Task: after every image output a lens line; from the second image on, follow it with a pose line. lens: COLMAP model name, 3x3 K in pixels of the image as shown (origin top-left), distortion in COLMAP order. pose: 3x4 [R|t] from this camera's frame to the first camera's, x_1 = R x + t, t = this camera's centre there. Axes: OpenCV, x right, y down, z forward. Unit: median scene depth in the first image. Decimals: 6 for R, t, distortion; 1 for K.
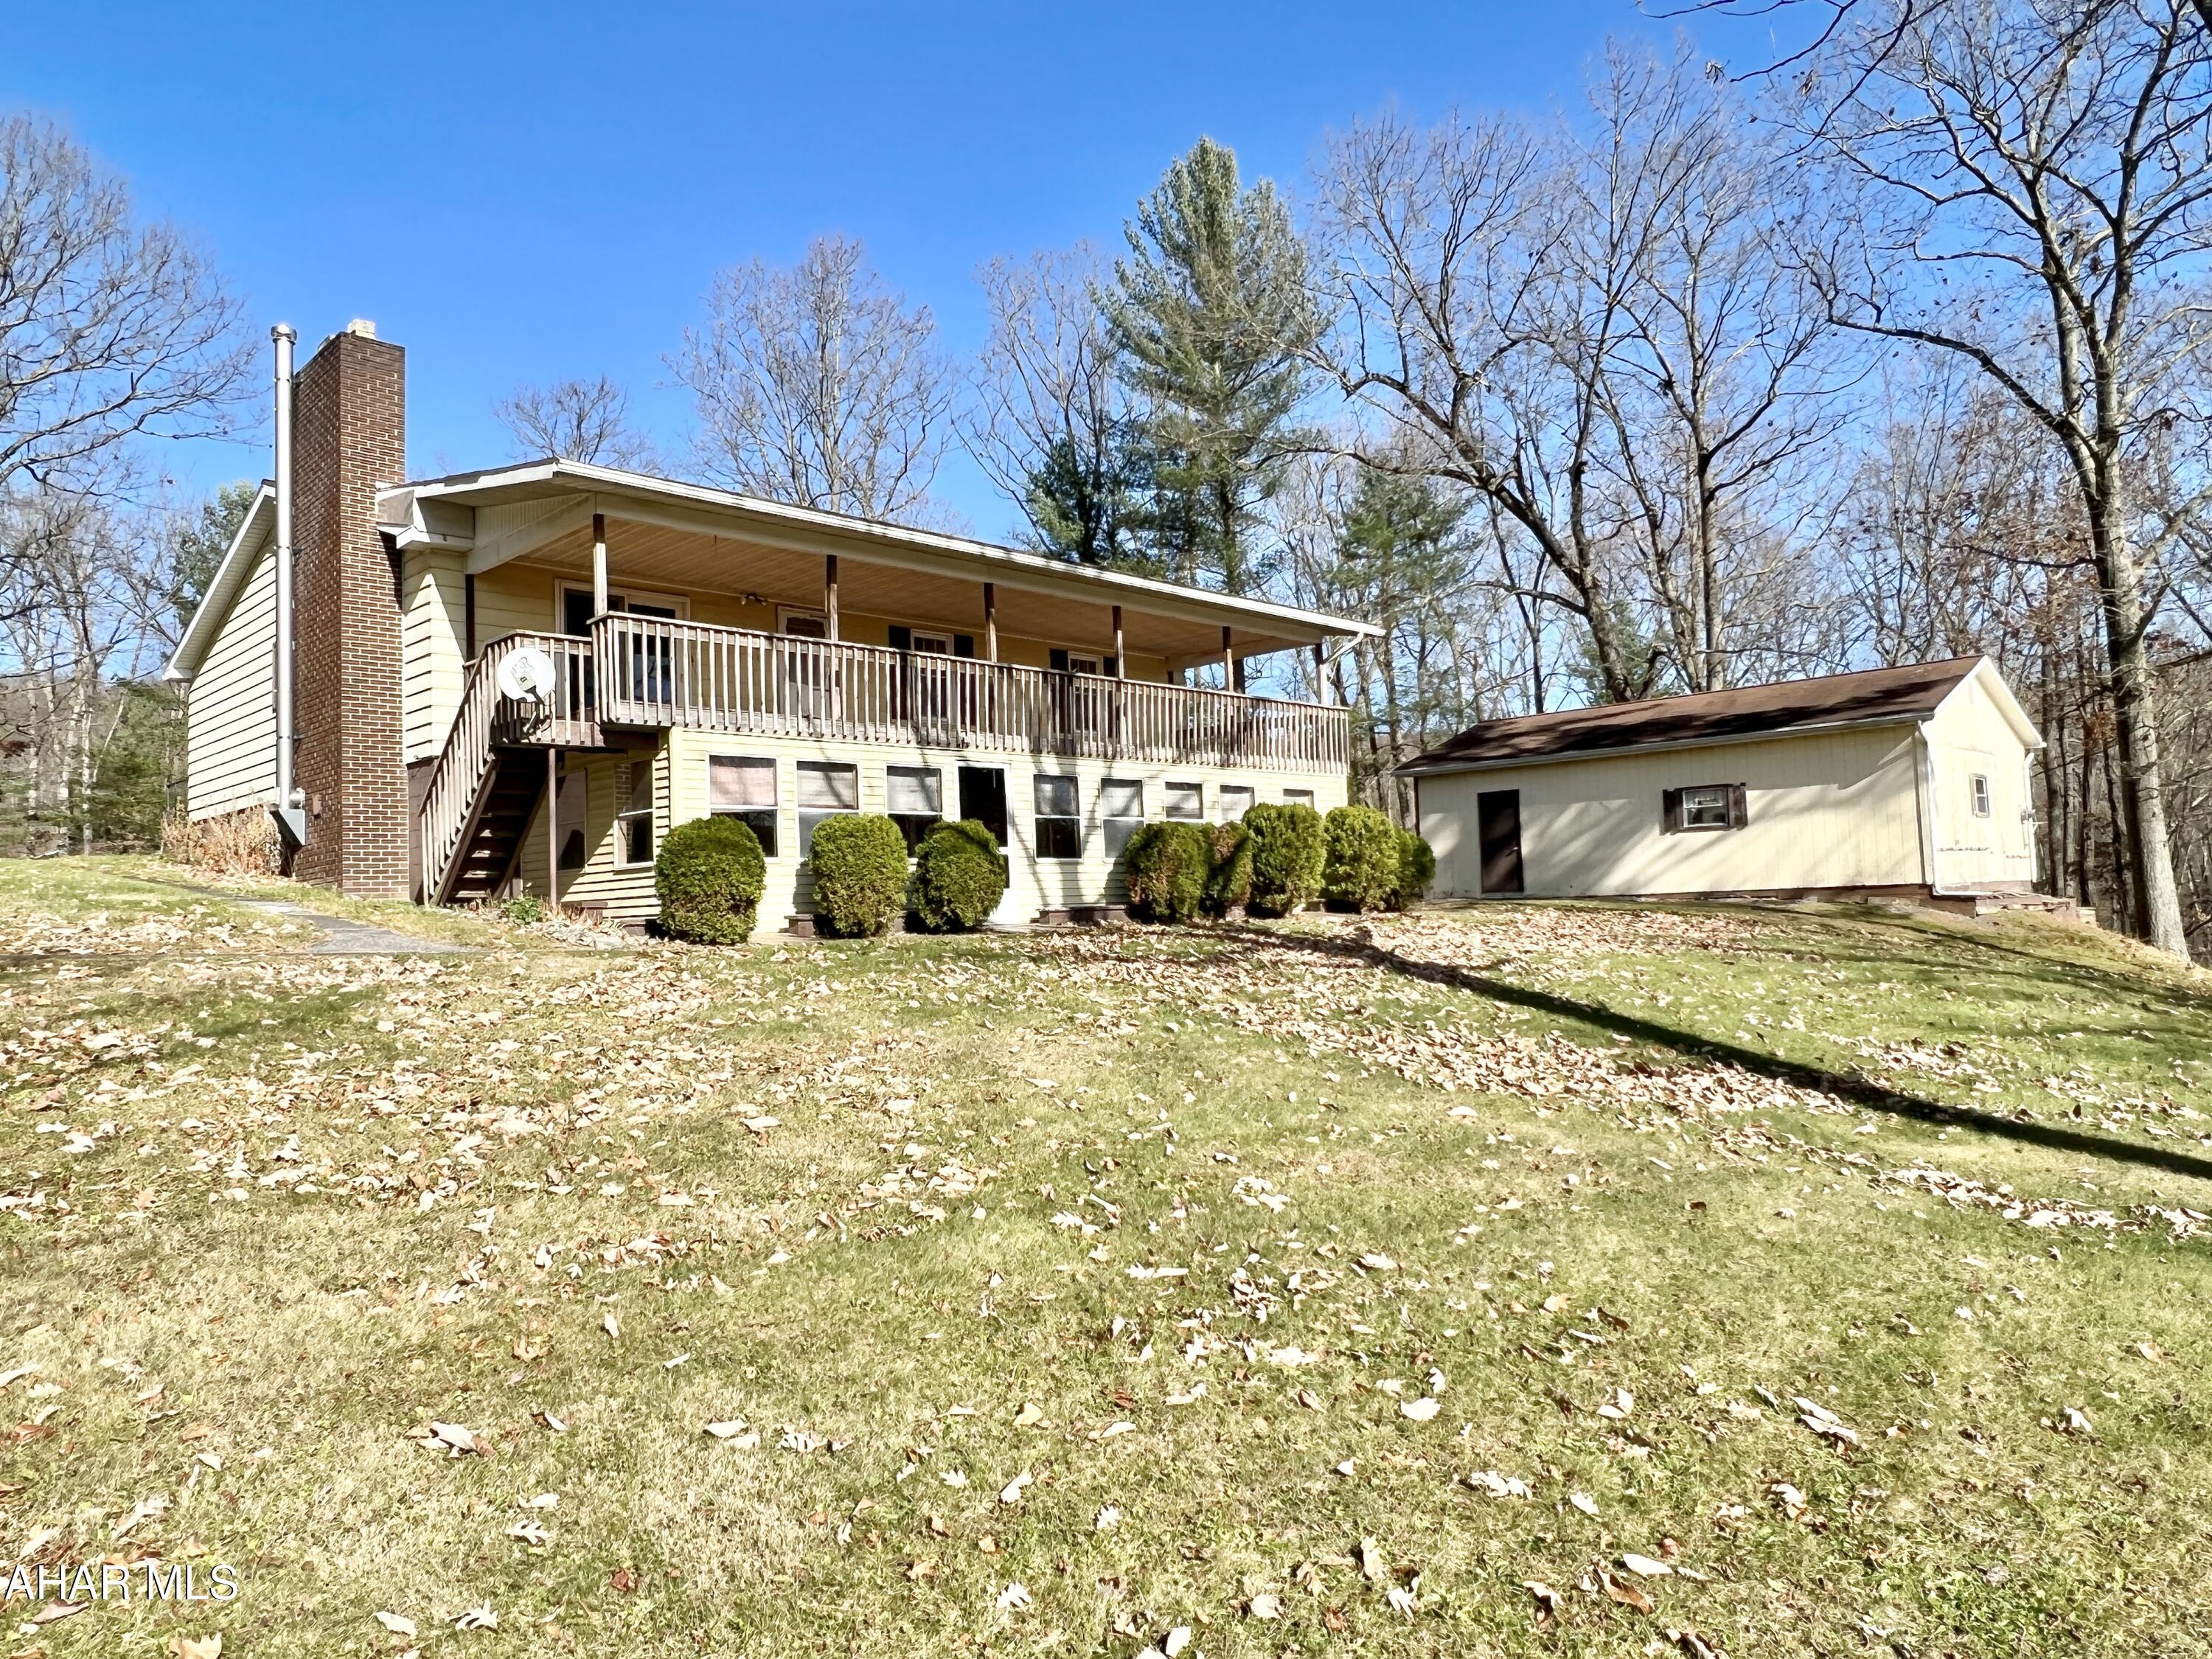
lens RADIAL K [[1399.4, 0, 1105.2], [0, 1399.4, 836.3], [0, 0, 1]] dist [0.001398, -0.000035]
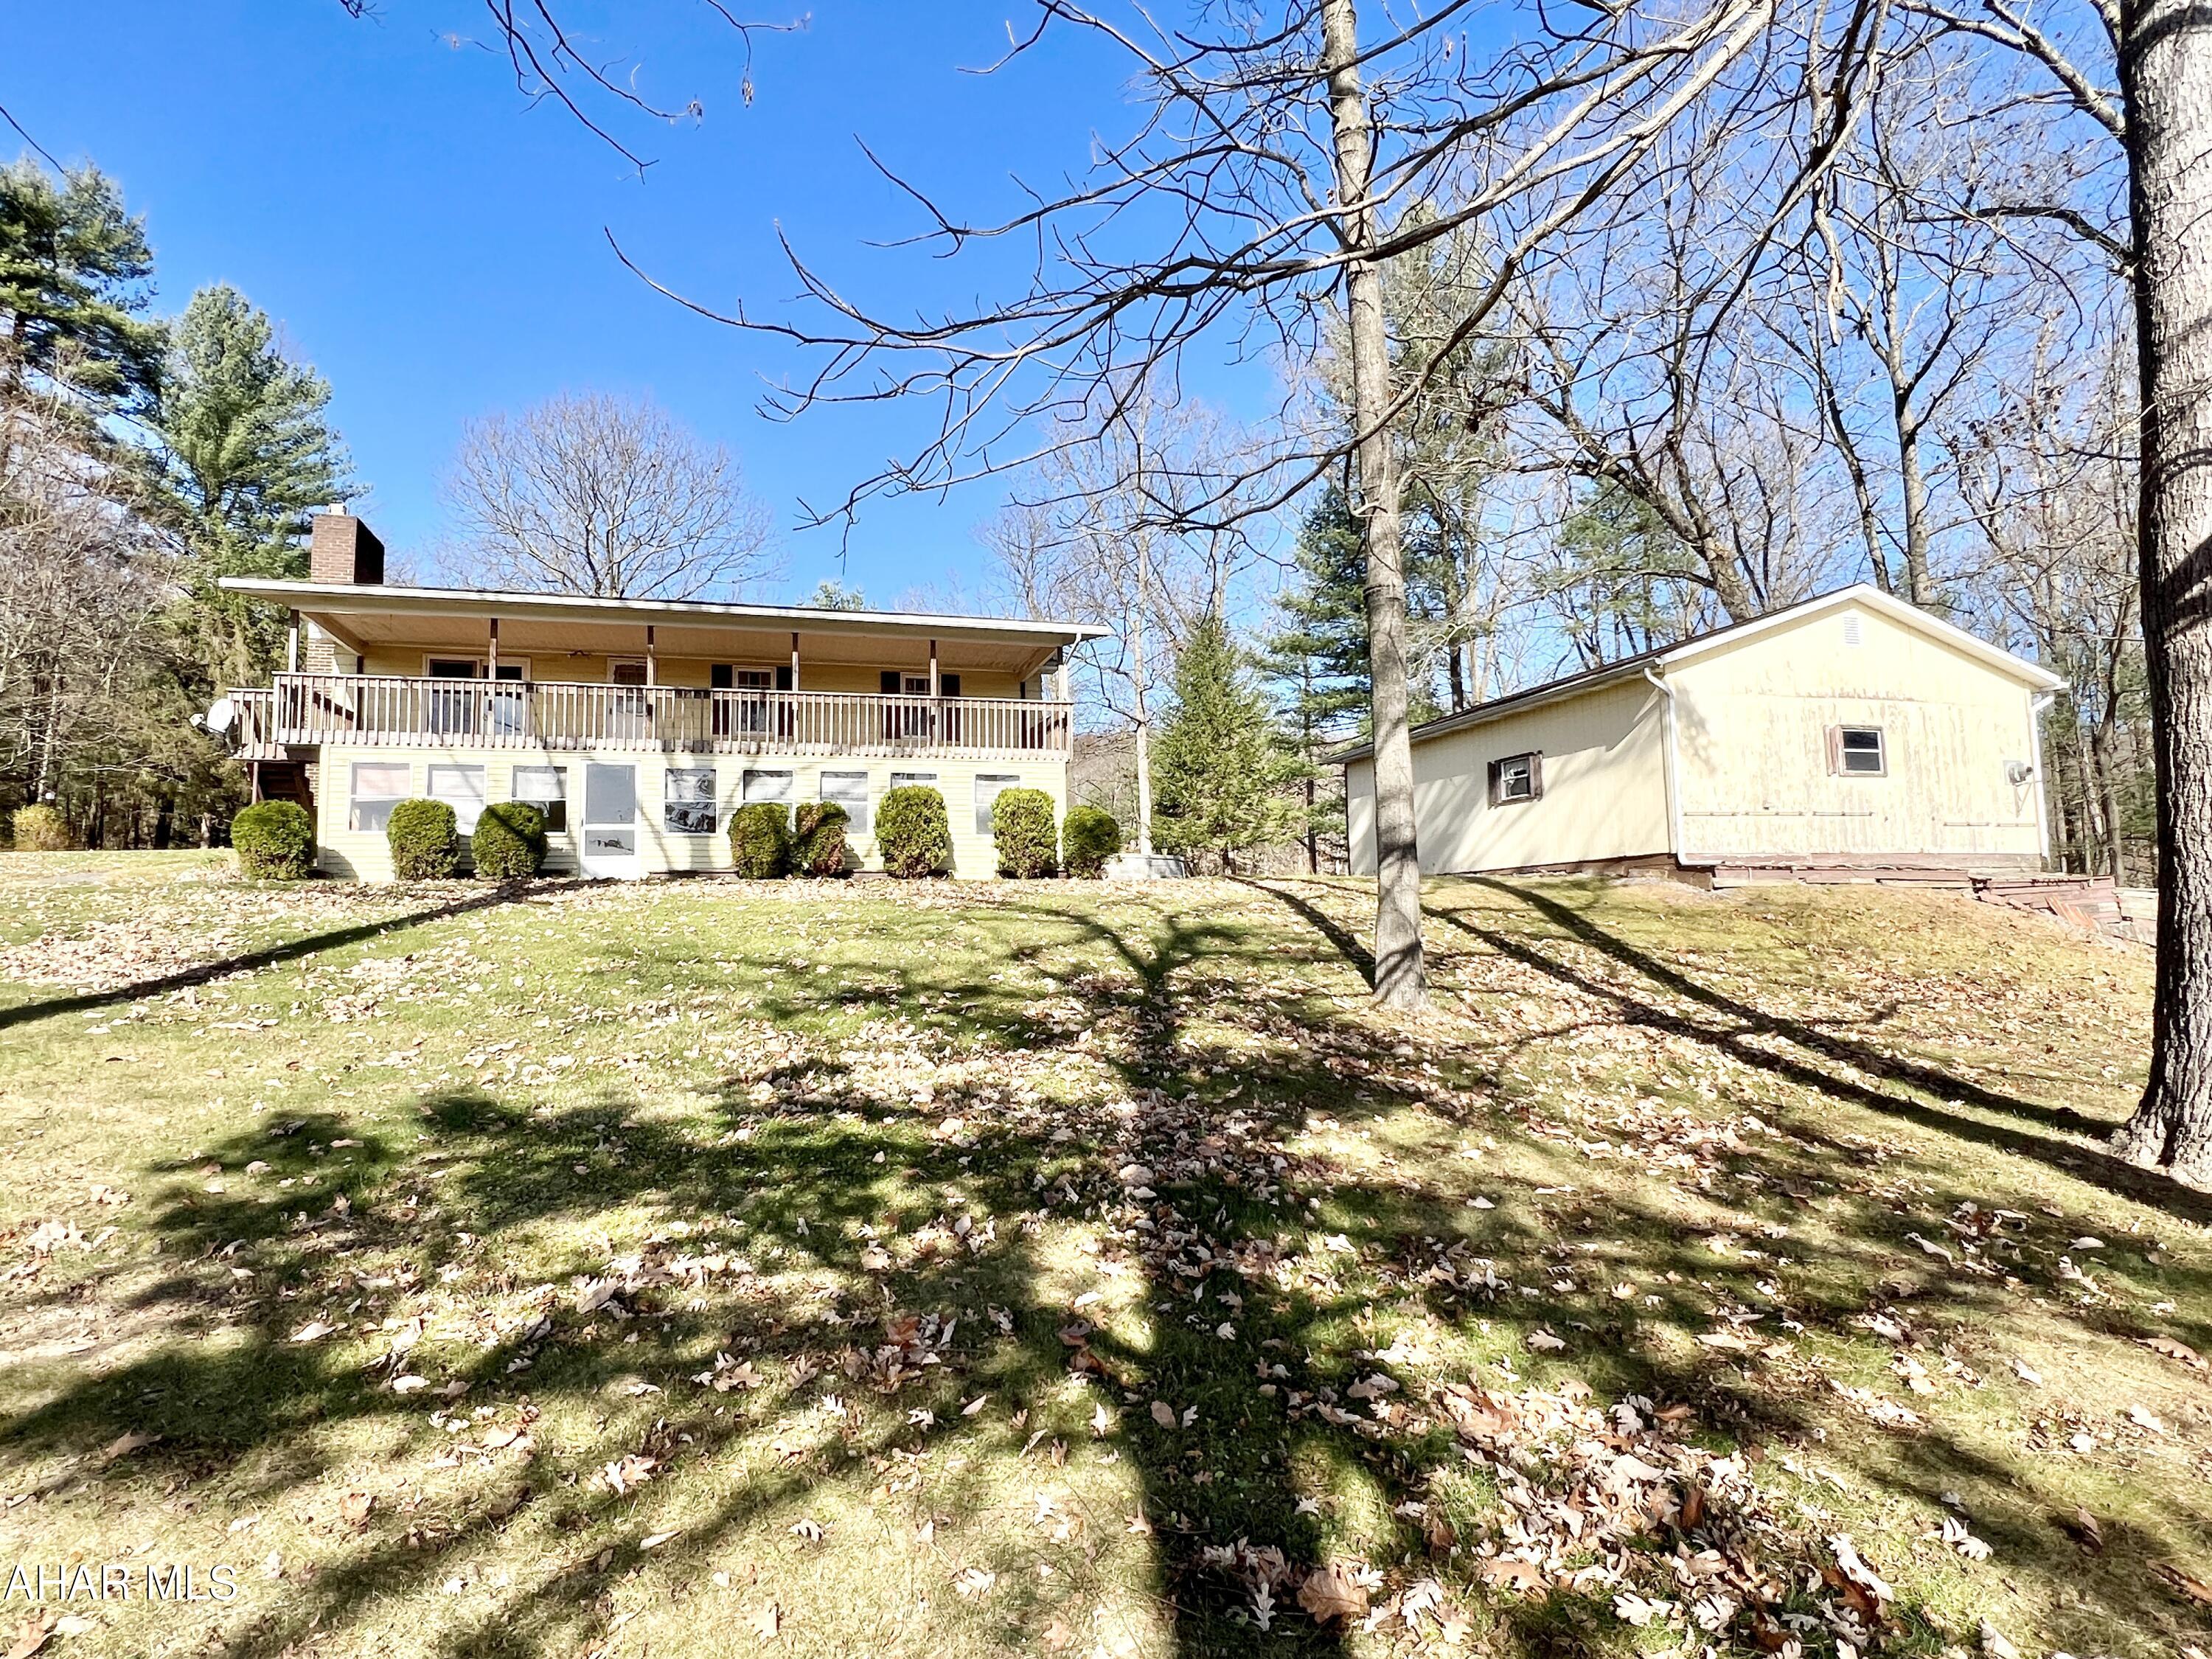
lens RADIAL K [[1176.7, 0, 1105.0], [0, 1176.7, 823.2], [0, 0, 1]] dist [-0.000963, 0.000477]
pose [[0.876861, -0.023999, -0.480145, 0.740640], [0.012521, 0.999554, -0.027093, 0.036374], [0.480581, 0.017745, 0.876771, 0.218187]]
